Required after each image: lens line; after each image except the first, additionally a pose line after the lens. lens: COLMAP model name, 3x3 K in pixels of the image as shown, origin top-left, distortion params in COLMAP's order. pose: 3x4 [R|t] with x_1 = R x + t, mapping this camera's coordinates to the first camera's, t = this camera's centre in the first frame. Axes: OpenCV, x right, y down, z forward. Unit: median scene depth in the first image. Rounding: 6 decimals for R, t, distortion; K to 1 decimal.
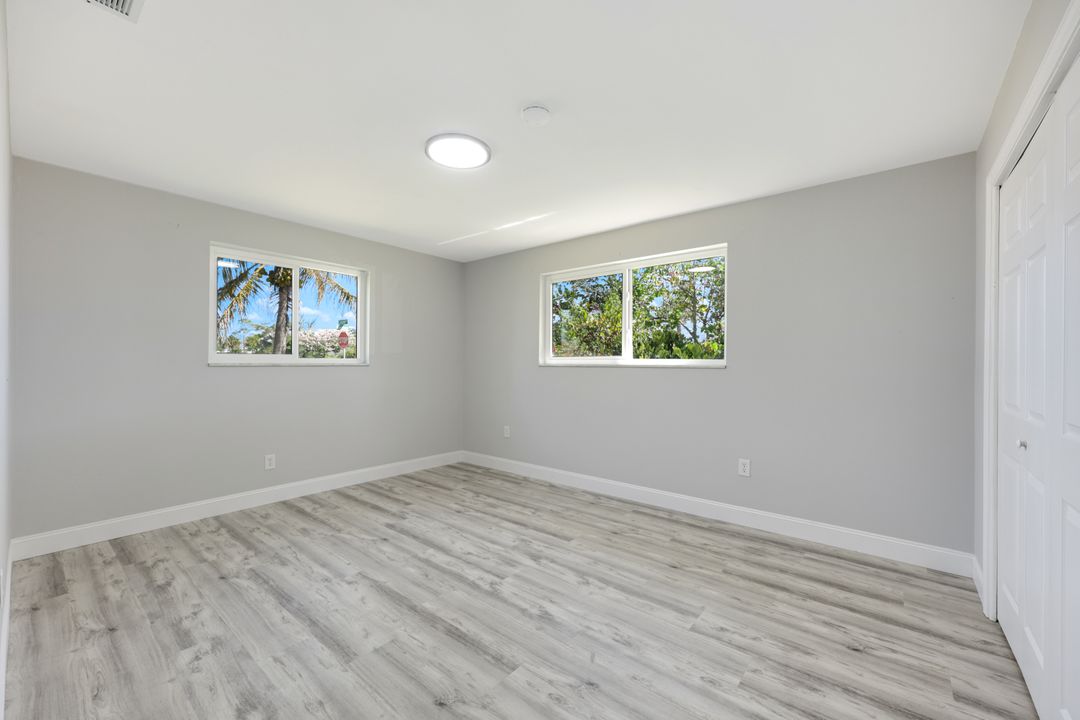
lens RADIAL K [[438.1, 0, 534.8], [0, 438.1, 365.4], [0, 0, 1]] dist [-0.000178, -0.000007]
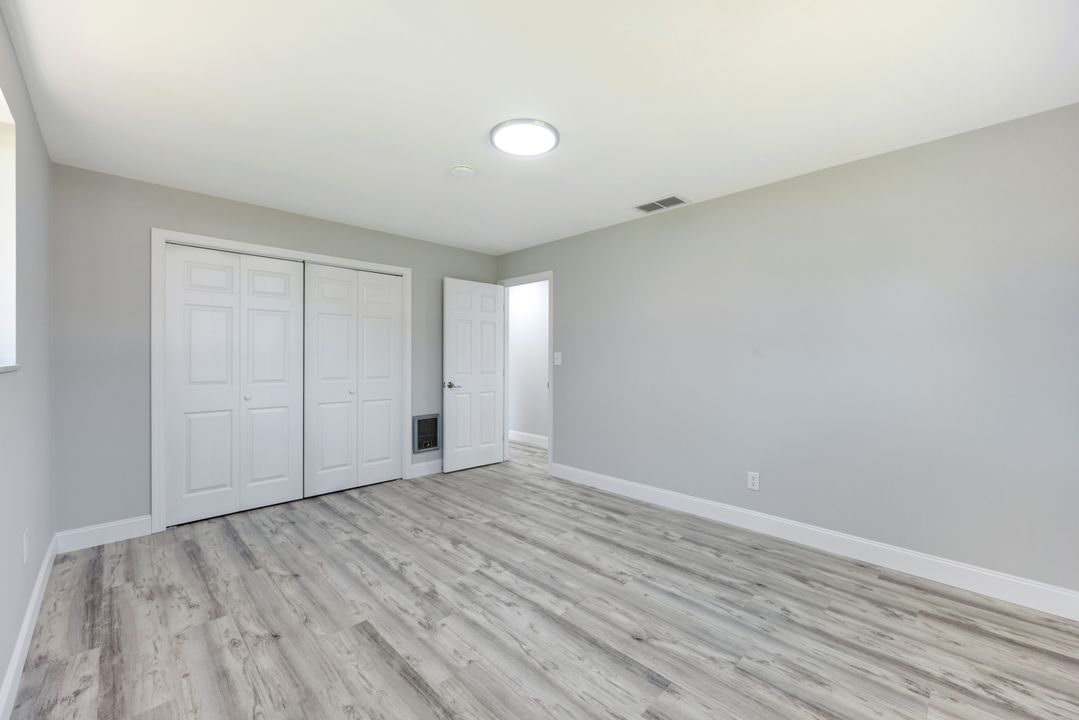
lens RADIAL K [[435.1, 0, 534.6], [0, 435.1, 361.0], [0, 0, 1]] dist [0.000330, 0.000124]
pose [[-0.994999, -0.007568, 0.099594, -0.297226], [-0.006200, 0.999882, 0.014039, -0.022752], [-0.099689, 0.013352, -0.994929, 1.947817]]
